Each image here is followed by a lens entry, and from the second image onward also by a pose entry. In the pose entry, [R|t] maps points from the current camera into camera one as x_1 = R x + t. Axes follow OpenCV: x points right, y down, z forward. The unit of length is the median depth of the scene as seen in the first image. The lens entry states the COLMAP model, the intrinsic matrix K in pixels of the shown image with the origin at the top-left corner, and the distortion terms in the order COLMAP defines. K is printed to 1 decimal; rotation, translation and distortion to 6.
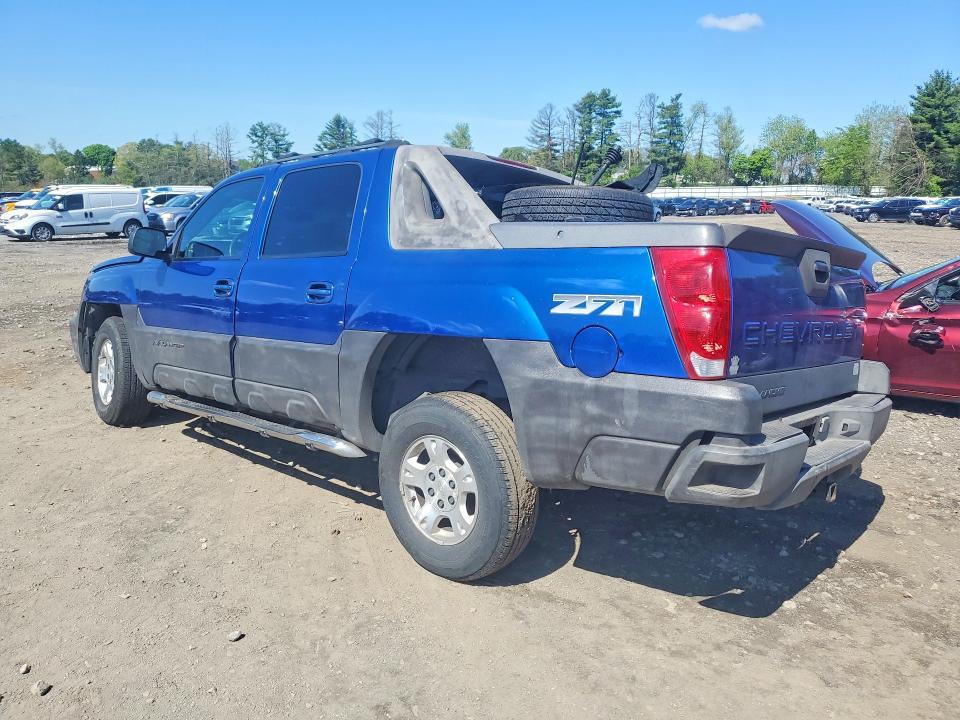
lens RADIAL K [[794.6, 0, 480.0], [0, 794.6, 360.0], [0, 0, 1]] dist [-0.054746, 0.103752]
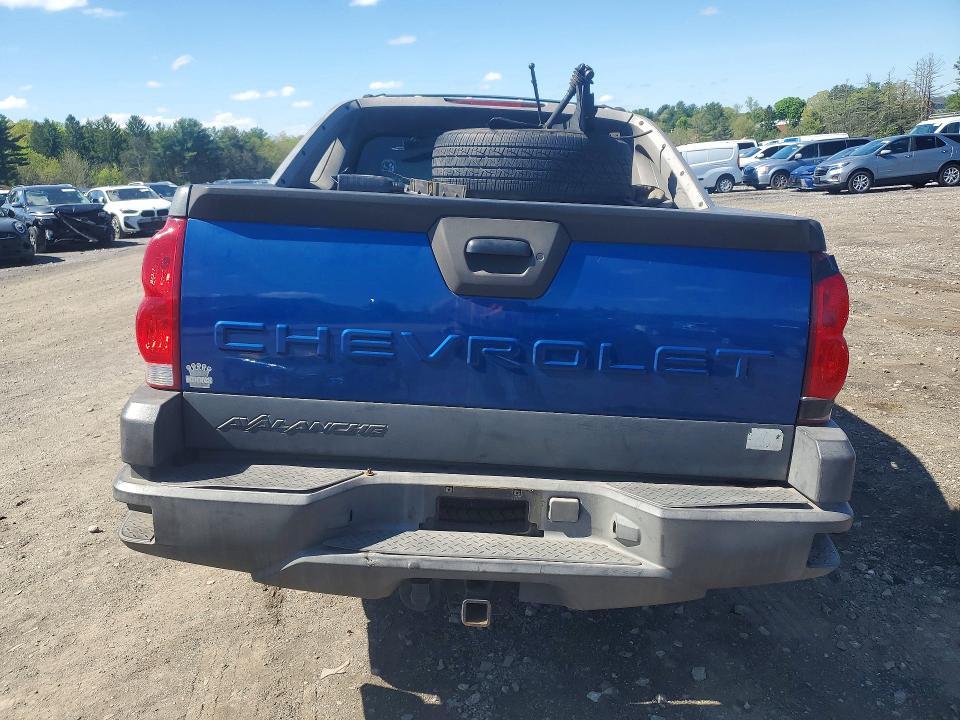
lens RADIAL K [[794.6, 0, 480.0], [0, 794.6, 360.0], [0, 0, 1]] dist [-0.054746, 0.103752]
pose [[0.625569, 0.134615, -0.768467, 0.089476], [-0.088064, 0.990890, 0.101889, -0.009226], [0.775182, 0.003935, 0.631725, 0.060267]]
